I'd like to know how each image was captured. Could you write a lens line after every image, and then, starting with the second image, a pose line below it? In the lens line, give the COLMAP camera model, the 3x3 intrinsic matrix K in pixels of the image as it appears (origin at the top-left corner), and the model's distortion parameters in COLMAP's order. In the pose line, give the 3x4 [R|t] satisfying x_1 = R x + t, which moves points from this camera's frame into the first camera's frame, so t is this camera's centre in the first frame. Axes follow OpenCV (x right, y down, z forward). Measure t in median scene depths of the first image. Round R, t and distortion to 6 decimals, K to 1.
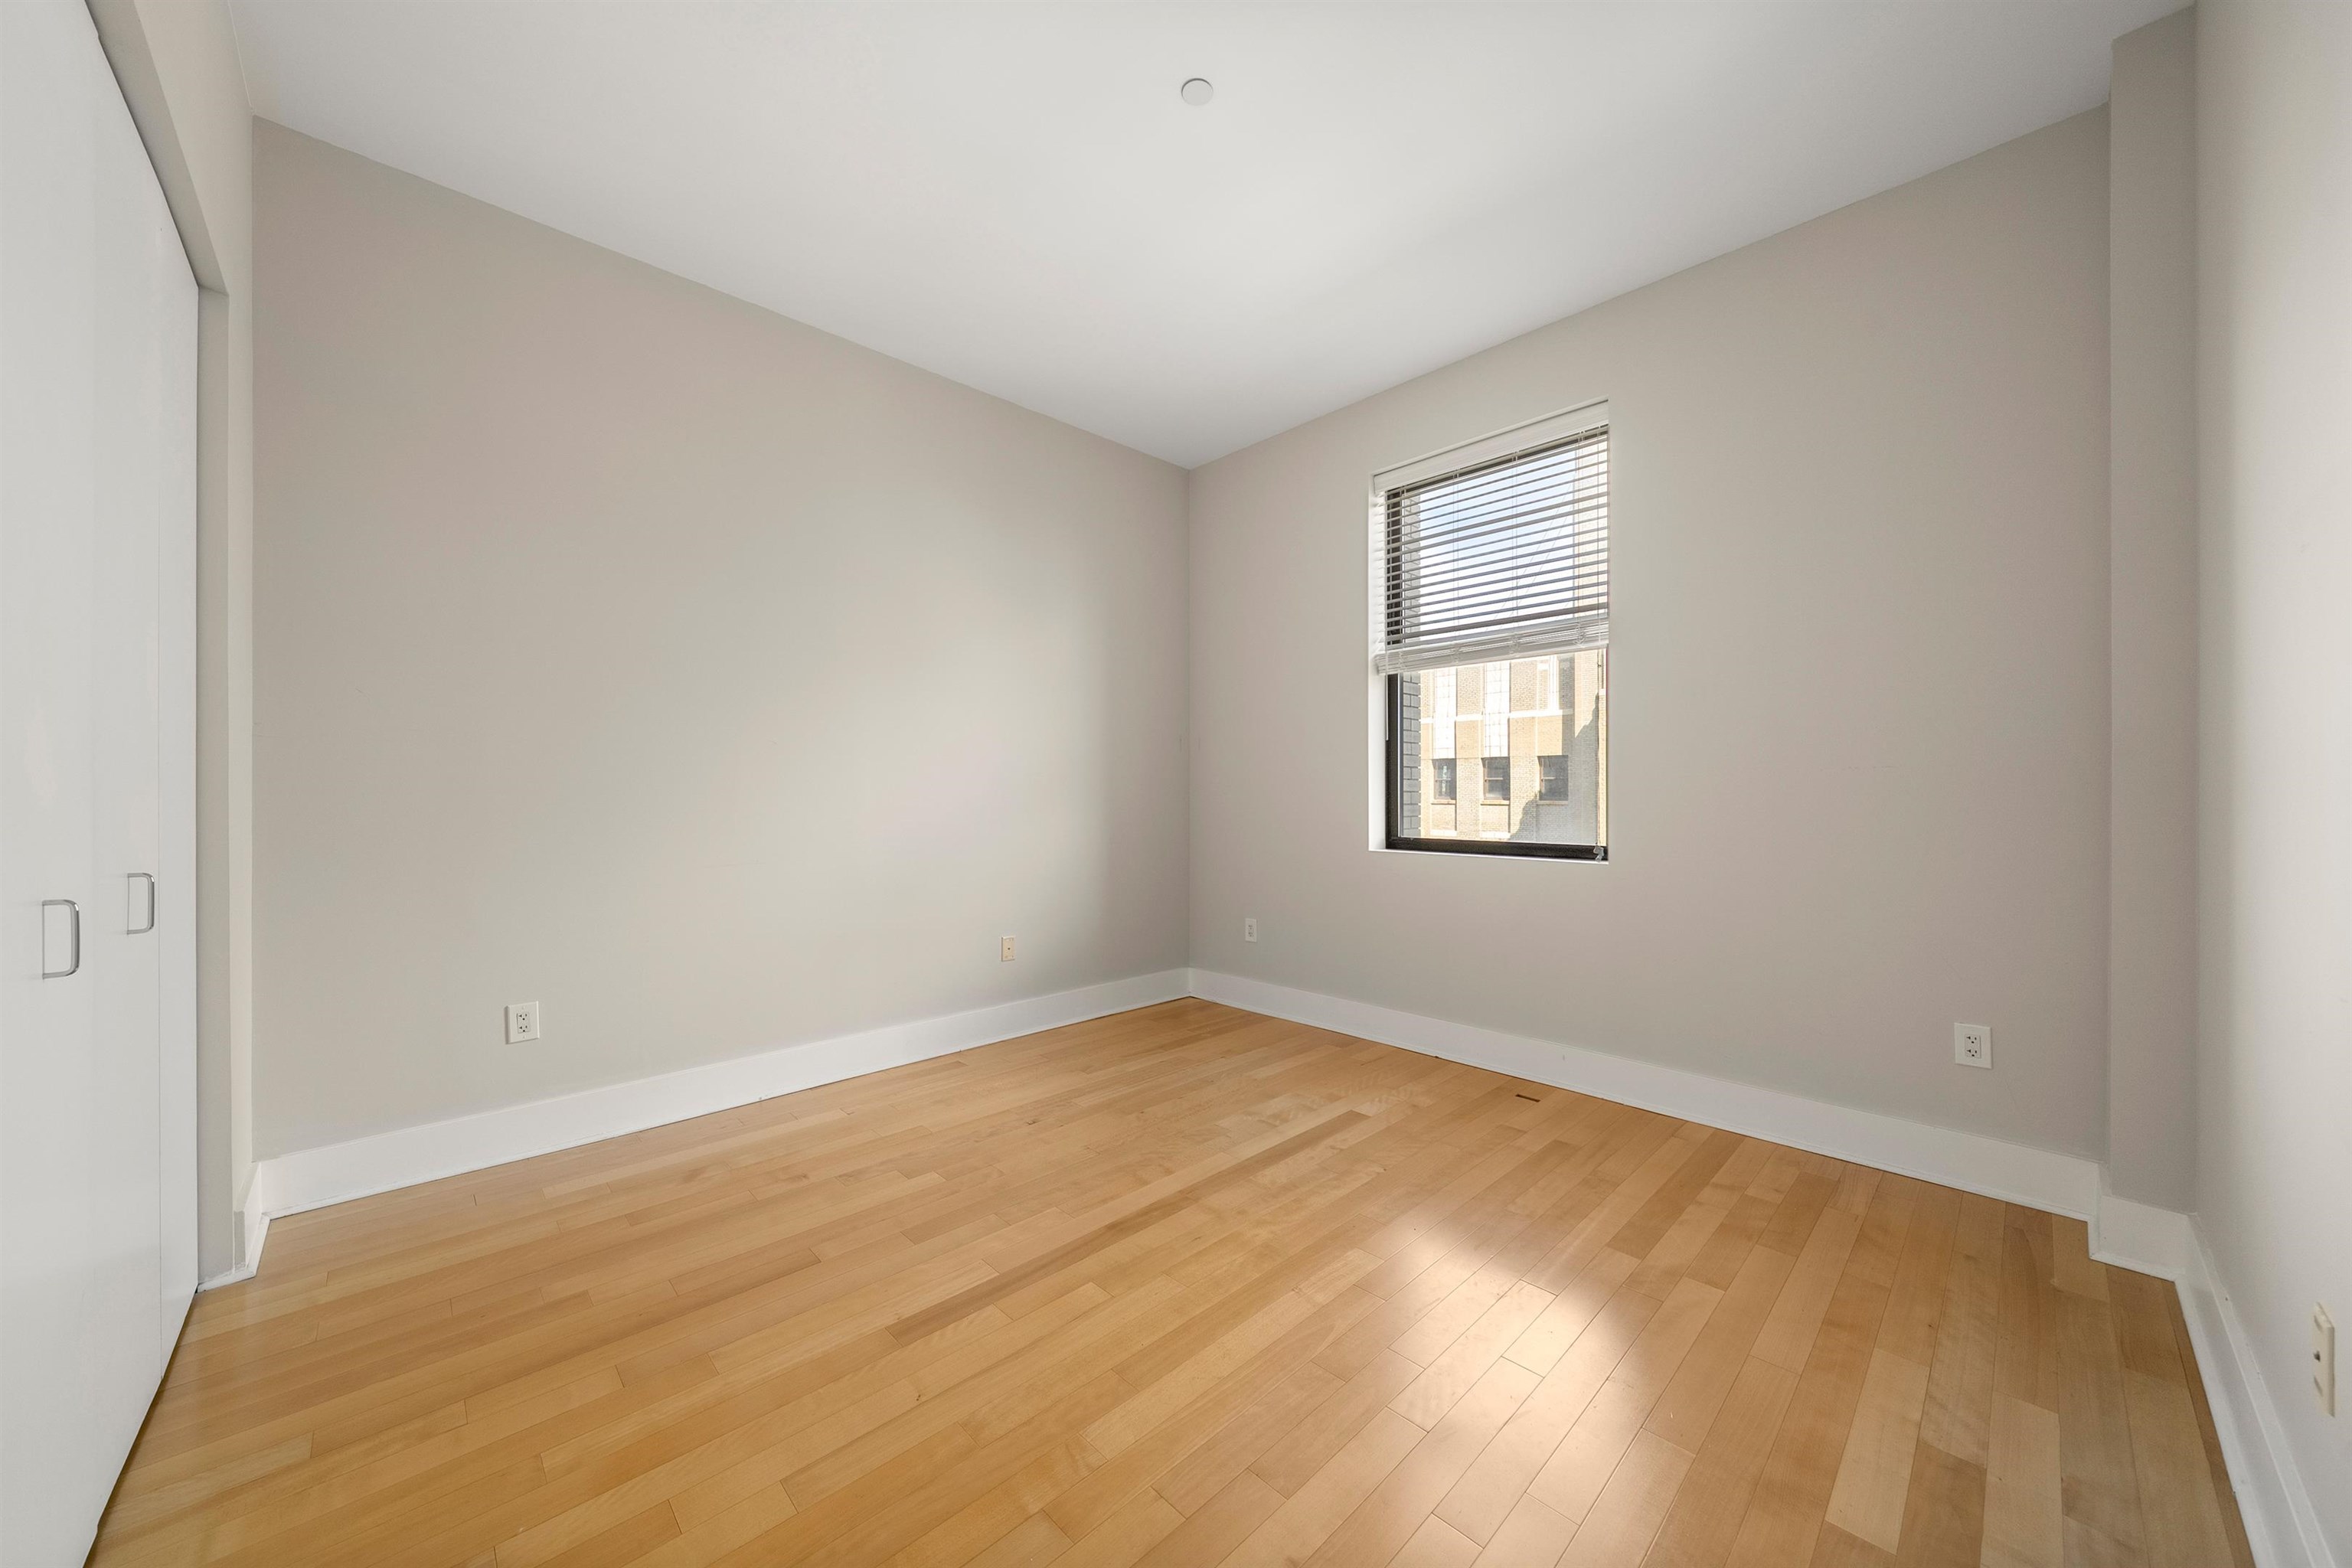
lens RADIAL K [[816.7, 0, 1169.7], [0, 816.7, 794.4], [0, 0, 1]] dist [-0.001496, -0.000197]
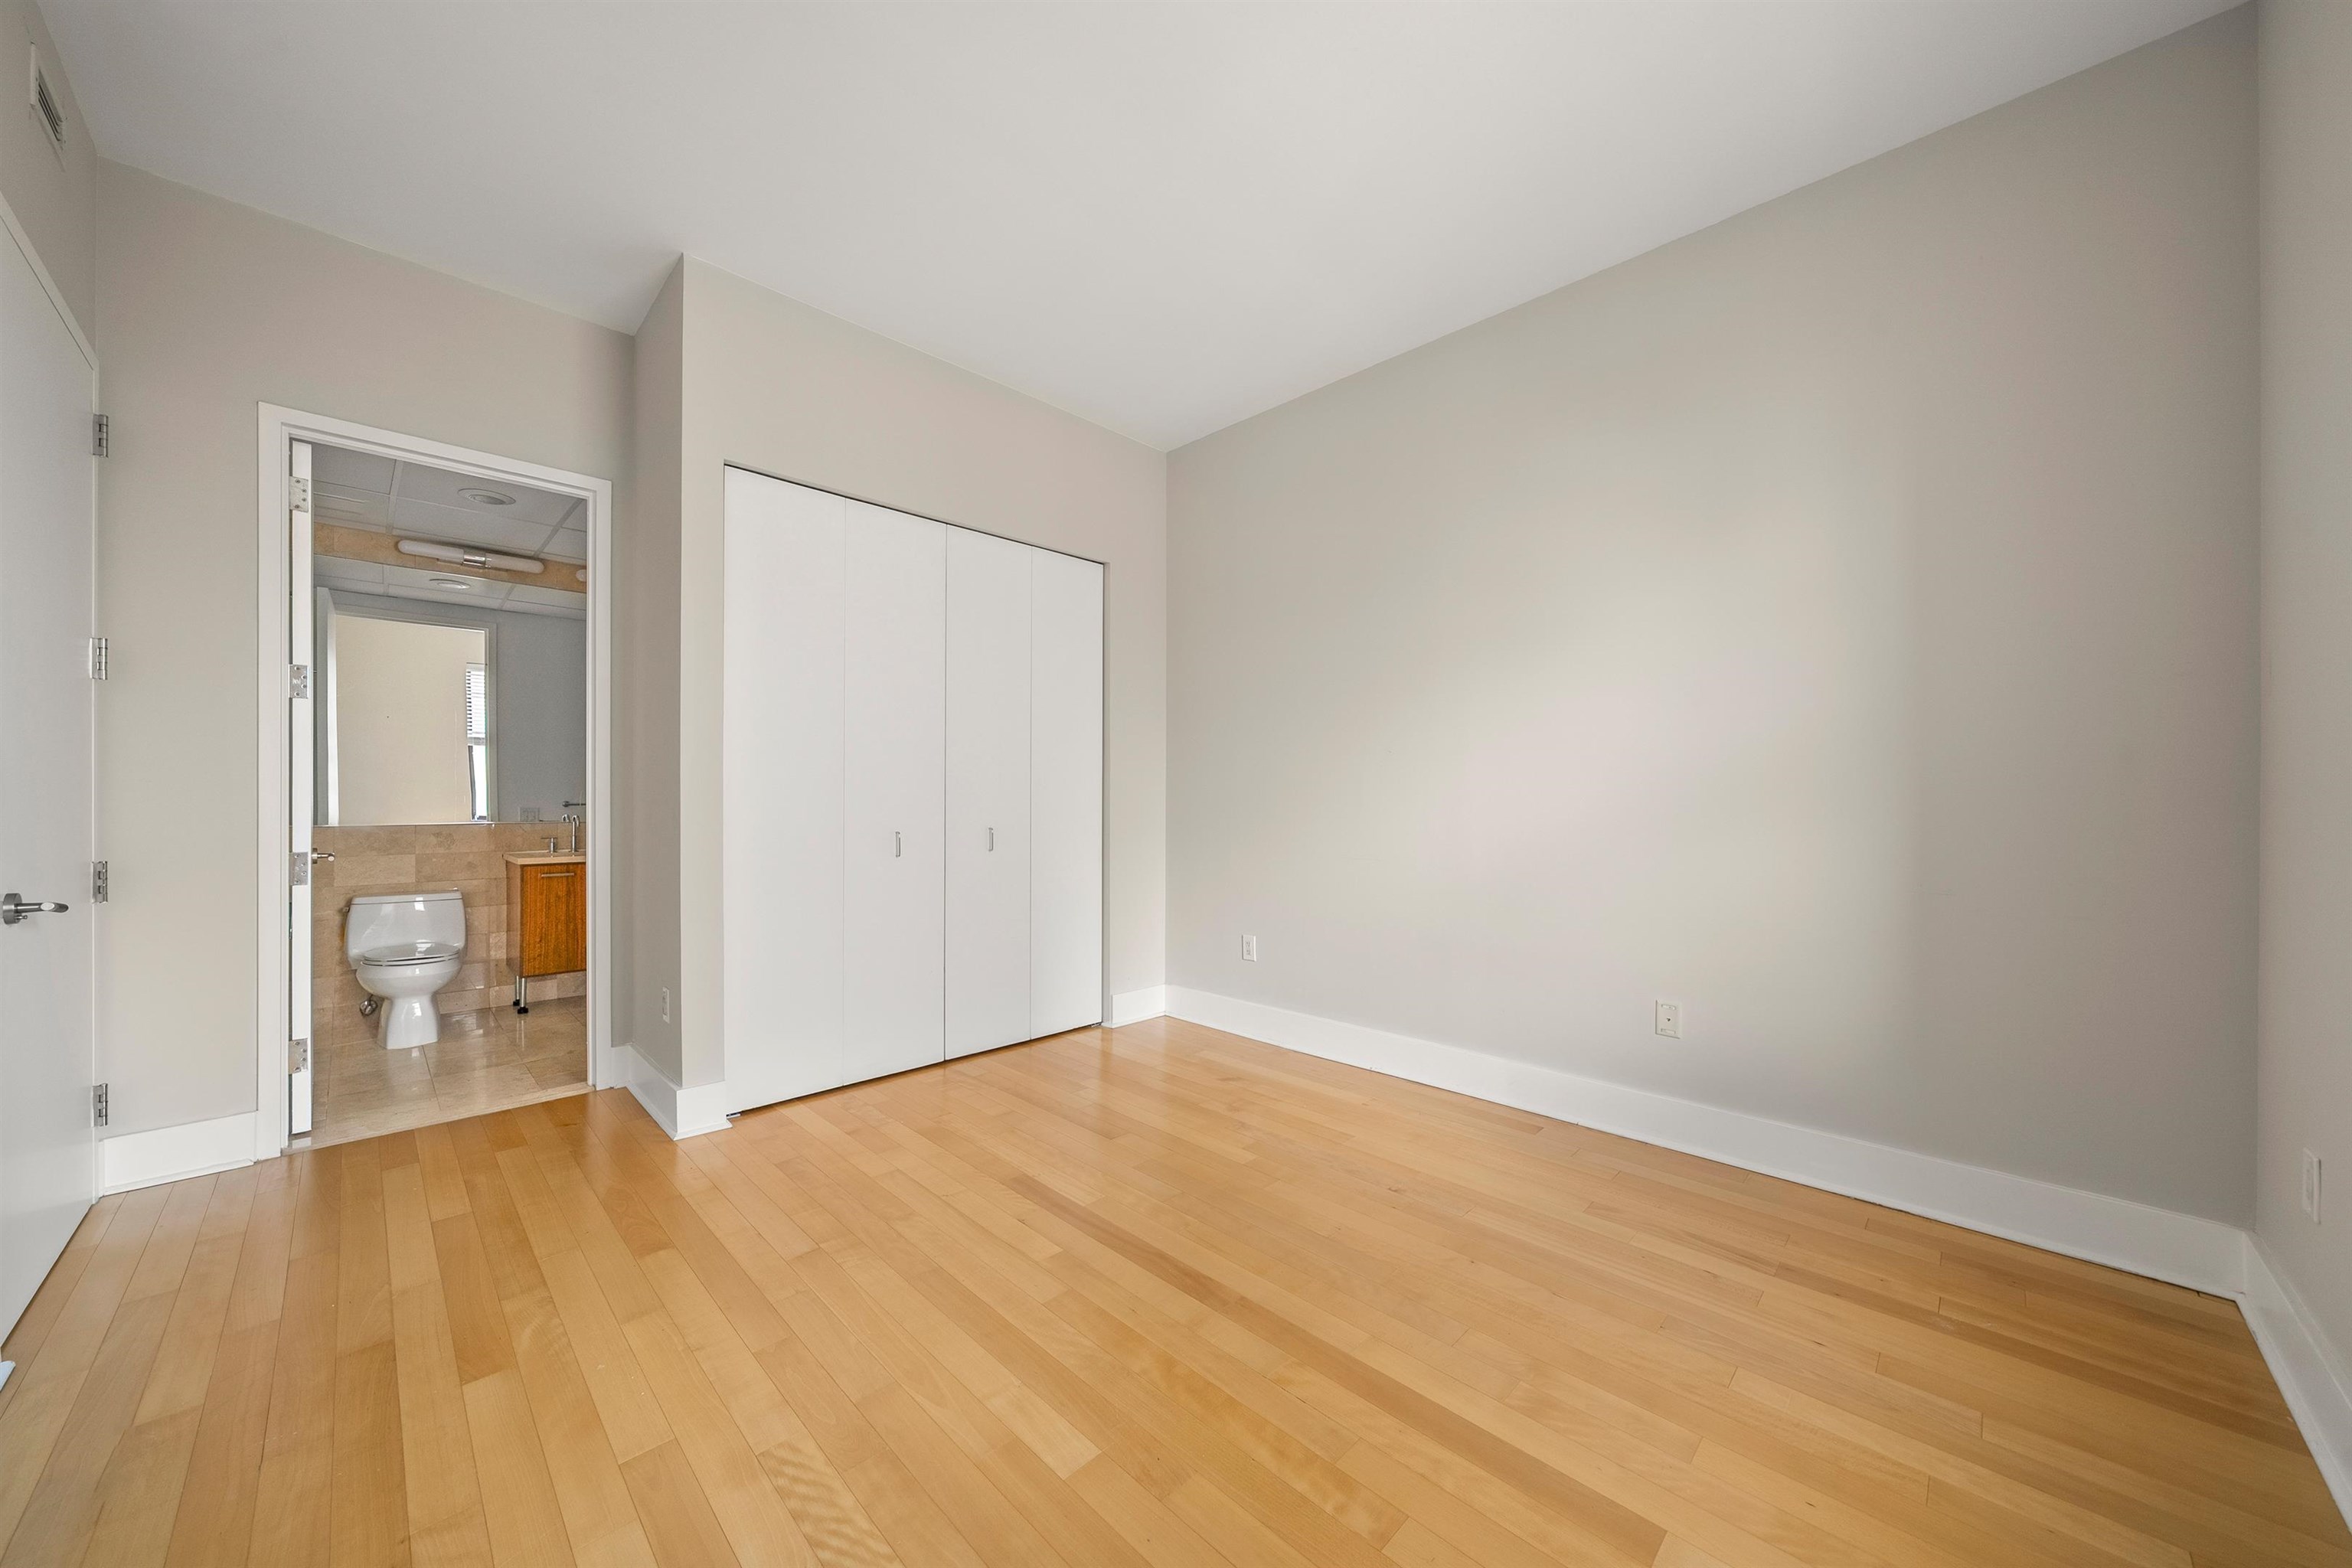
lens RADIAL K [[811.3, 0, 1182.9], [0, 811.3, 802.9], [0, 0, 1]] dist [-0.001420, -0.000327]
pose [[0.034668, 0.004761, -0.999388, 0.622869], [-0.003991, 0.999981, 0.004625, 0.000466], [0.999391, 0.003828, 0.034686, 0.711977]]
